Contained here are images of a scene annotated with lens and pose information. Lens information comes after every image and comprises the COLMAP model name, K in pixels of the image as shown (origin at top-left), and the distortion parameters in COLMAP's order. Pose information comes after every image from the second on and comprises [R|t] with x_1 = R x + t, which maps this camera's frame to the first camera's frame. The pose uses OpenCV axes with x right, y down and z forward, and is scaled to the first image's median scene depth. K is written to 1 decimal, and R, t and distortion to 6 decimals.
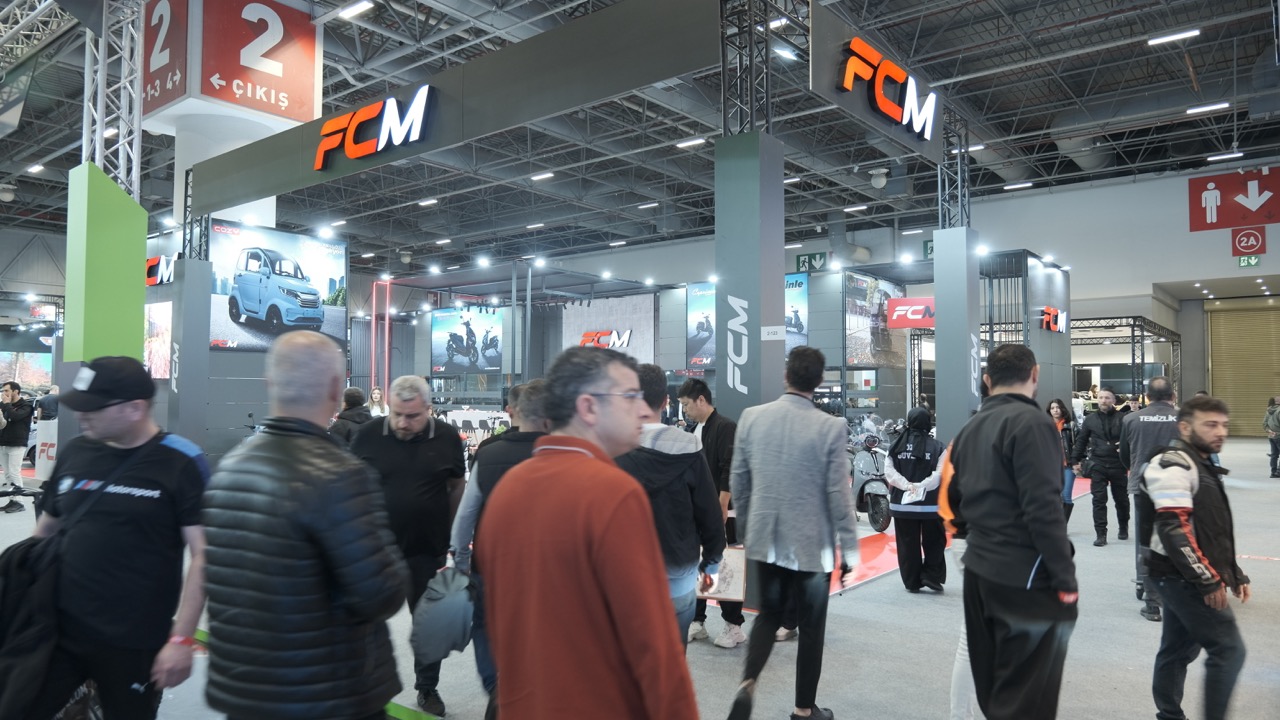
lens RADIAL K [[875.1, 0, 647.0], [0, 875.1, 363.6], [0, 0, 1]] dist [-0.027193, 0.015599]
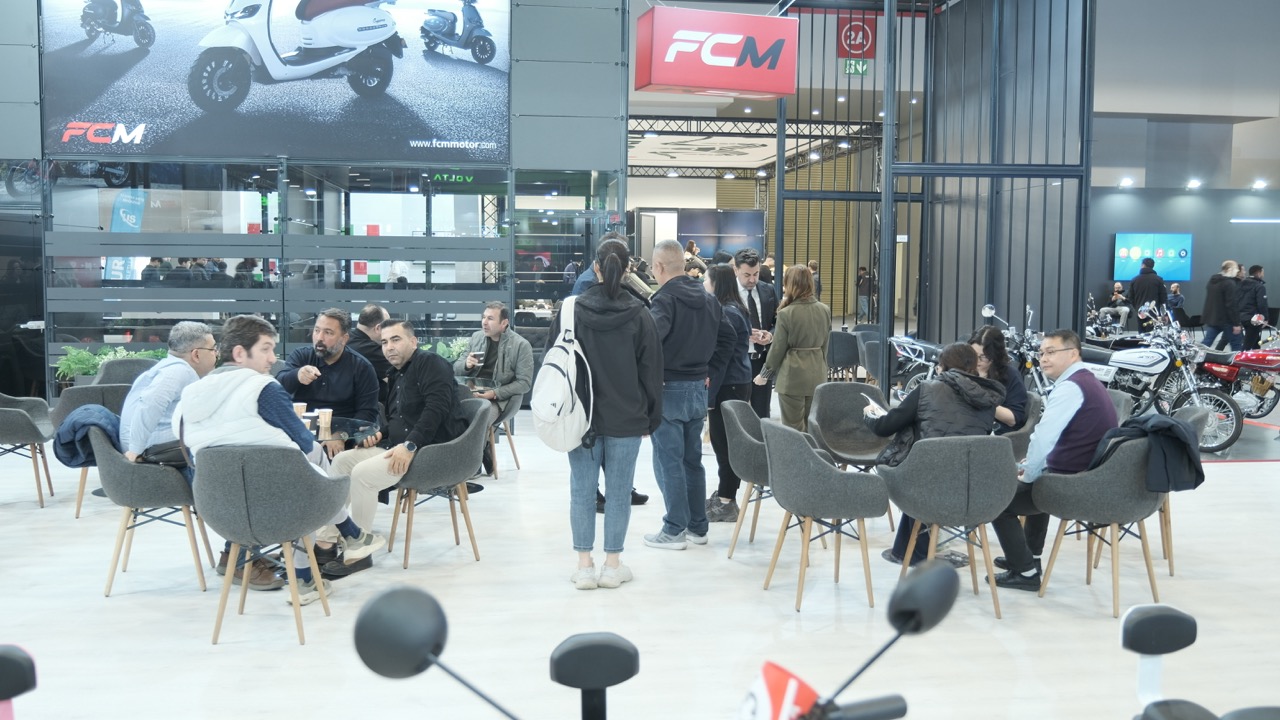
lens RADIAL K [[1093.0, 0, 631.6], [0, 1093.0, 357.6], [0, 0, 1]] dist [-0.014005, -0.008662]
pose [[0.692211, -0.057231, 0.719422, -0.091393], [-0.034046, 0.993151, 0.111765, 0.027306], [-0.720891, -0.101859, 0.685522, 0.659501]]
